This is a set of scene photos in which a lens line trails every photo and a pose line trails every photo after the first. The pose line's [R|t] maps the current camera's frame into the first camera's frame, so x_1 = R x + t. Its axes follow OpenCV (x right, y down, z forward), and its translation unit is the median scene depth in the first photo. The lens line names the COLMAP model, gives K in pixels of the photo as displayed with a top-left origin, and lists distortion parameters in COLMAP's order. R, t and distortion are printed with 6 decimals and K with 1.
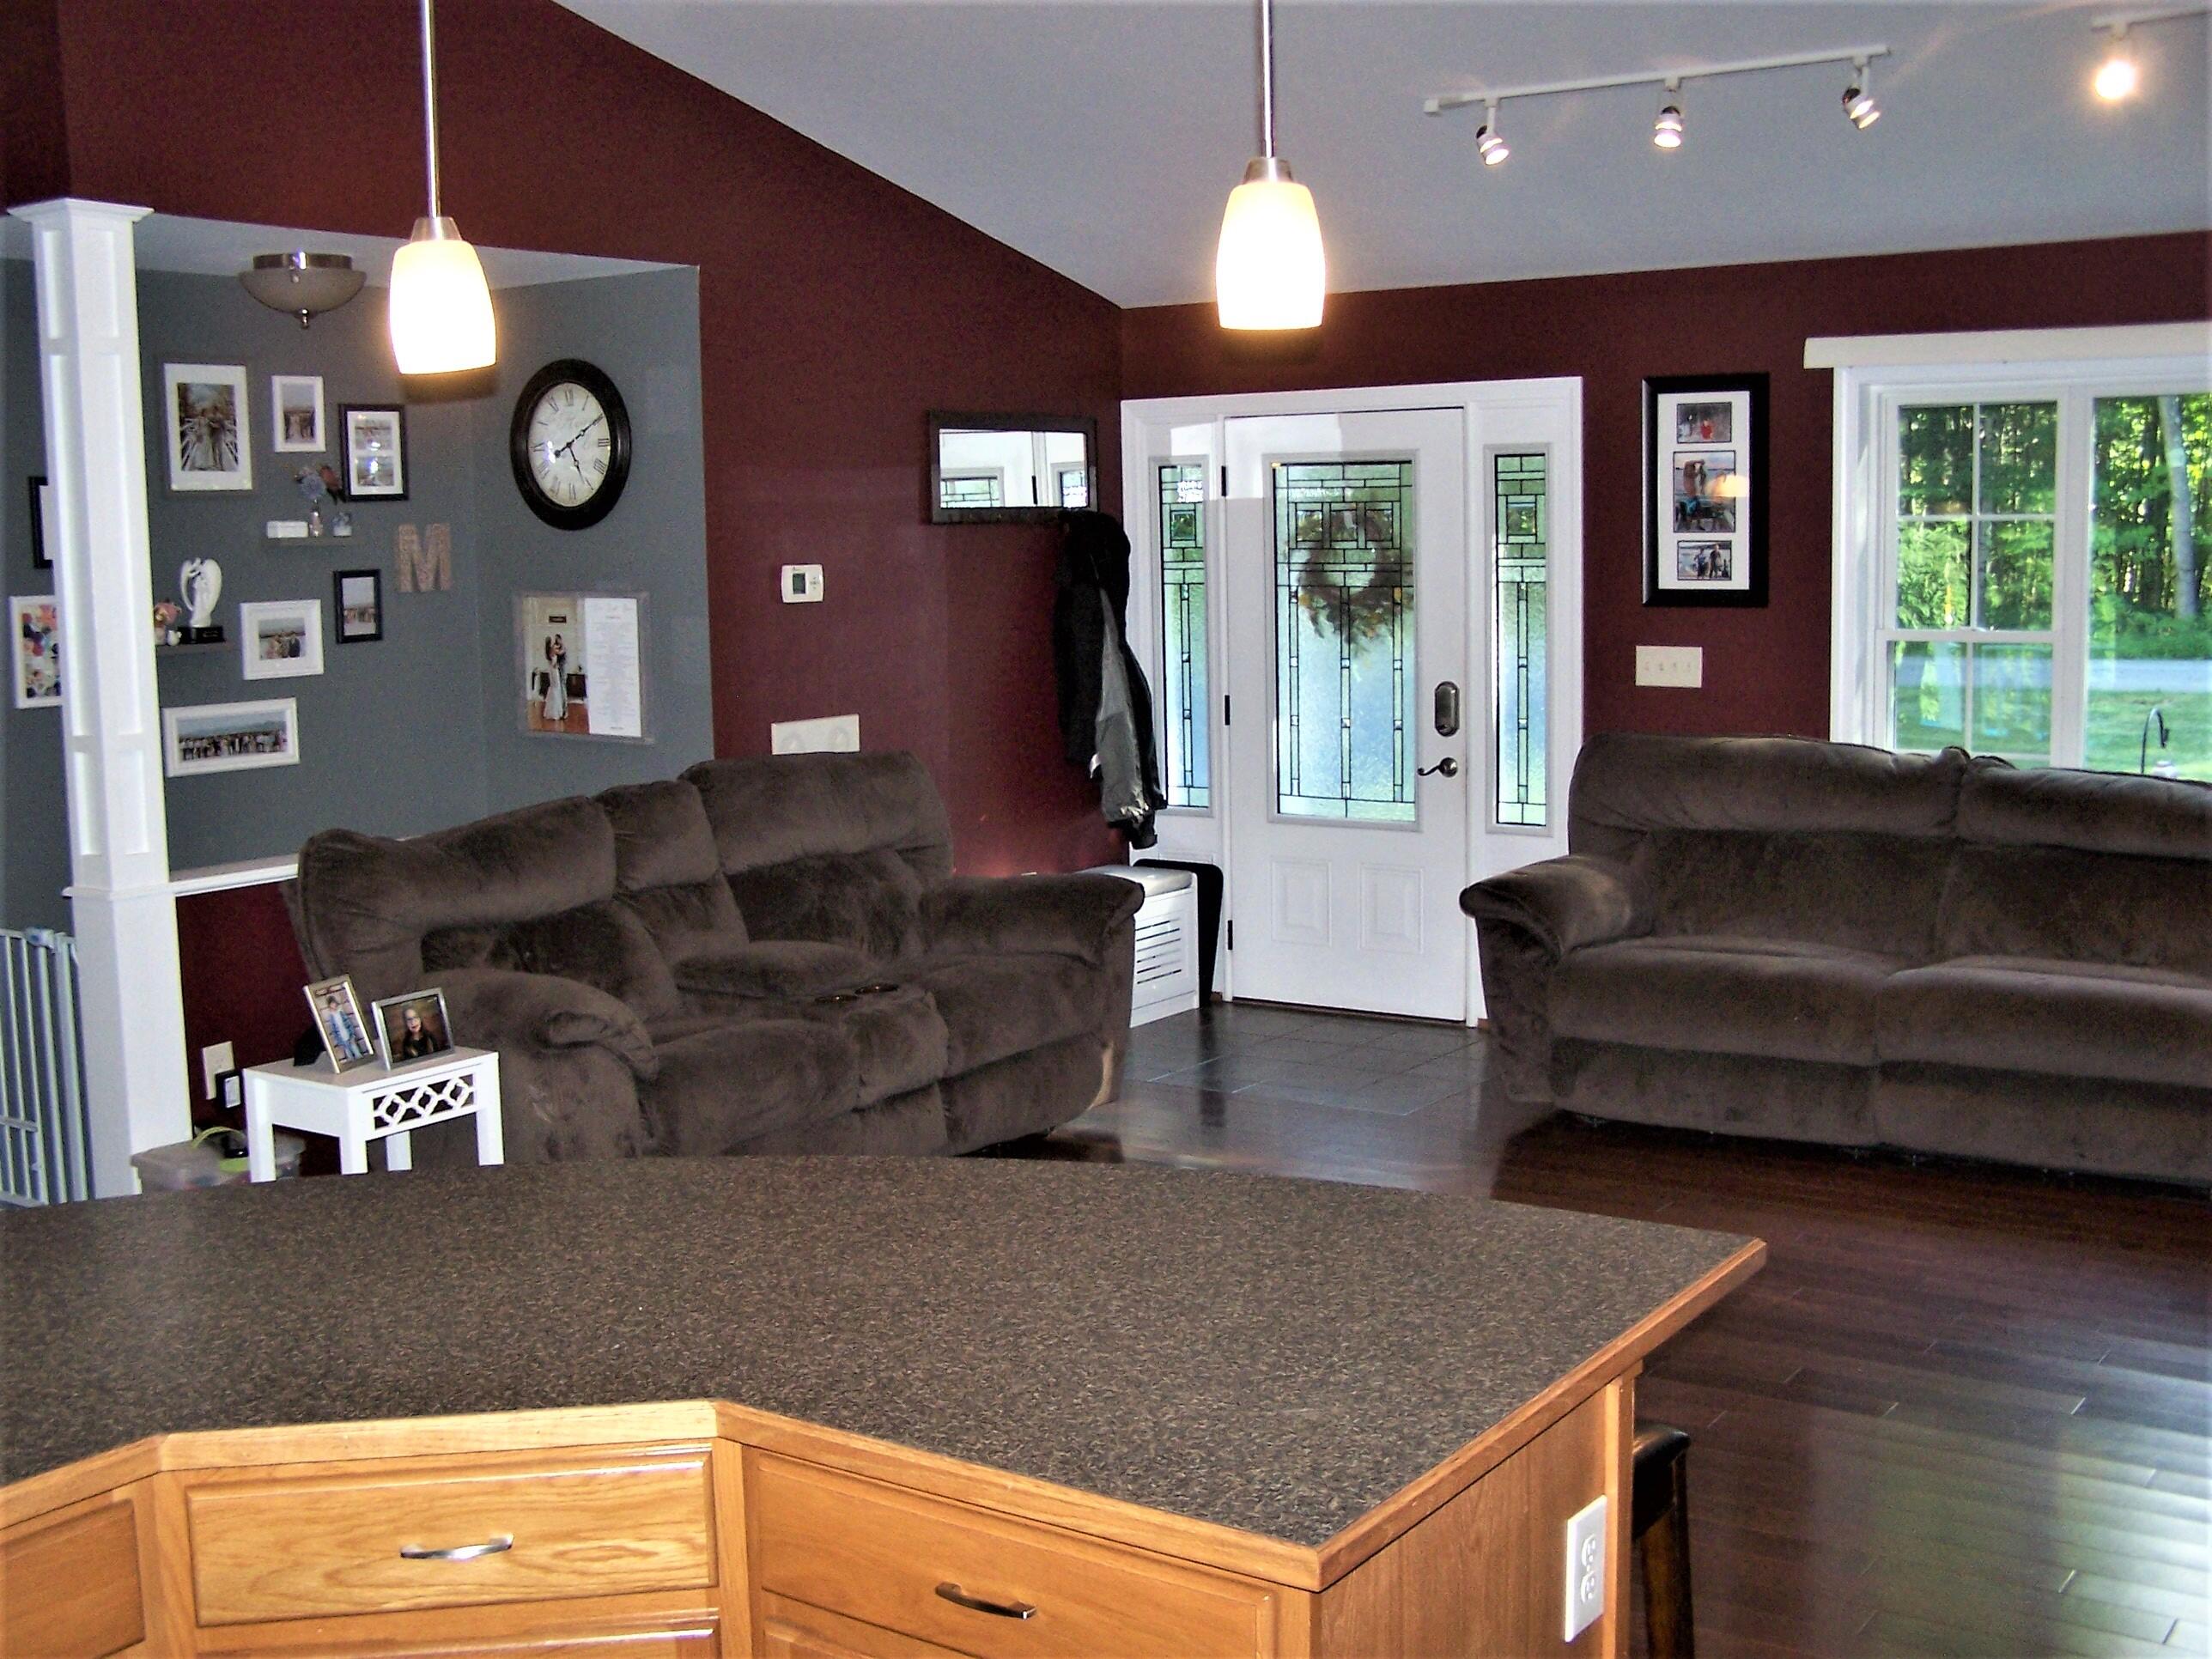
lens RADIAL K [[2421.4, 0, 1106.0], [0, 2421.4, 829.5], [0, 0, 1]] dist [-0.214134, 0.001481]
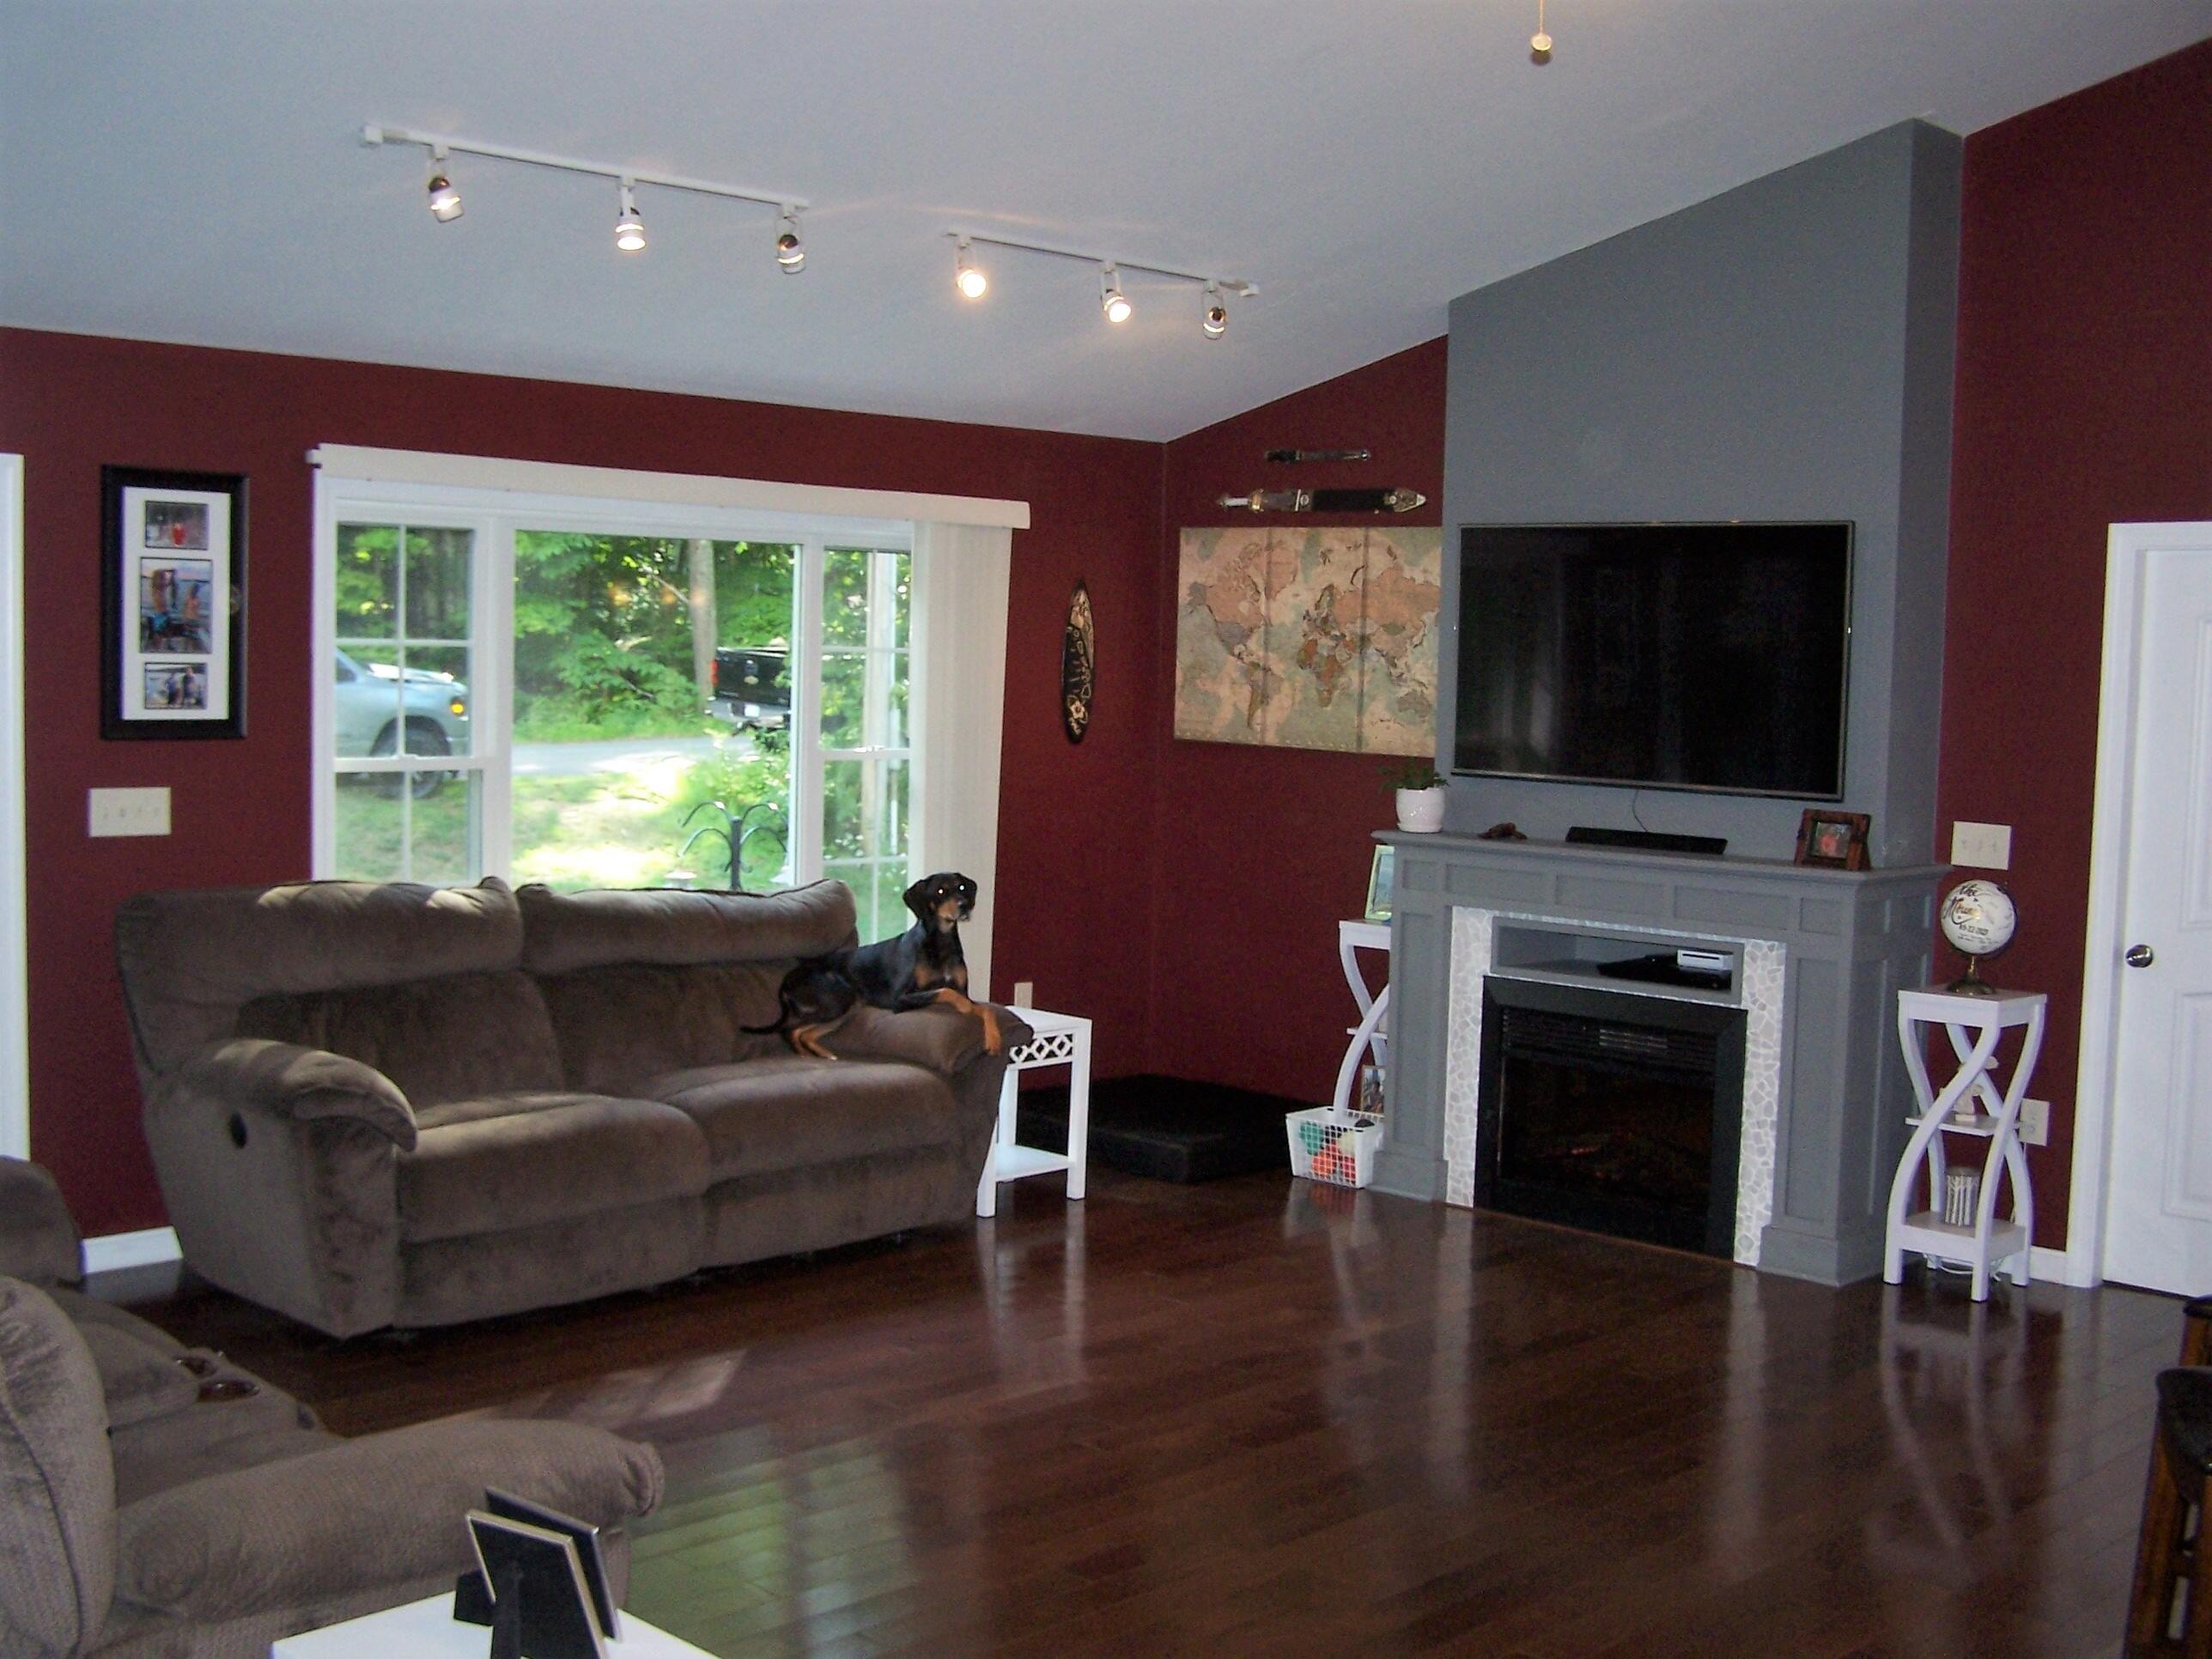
lens RADIAL K [[2357.9, 0, 1106.0], [0, 2357.9, 829.5], [0, 0, 1]] dist [-0.101582, -0.002727]
pose [[0.100923, -0.049500, 0.993662, -0.552215], [0.092584, 0.994895, 0.040158, -0.064157], [-0.990577, 0.087944, 0.104990, 0.586738]]
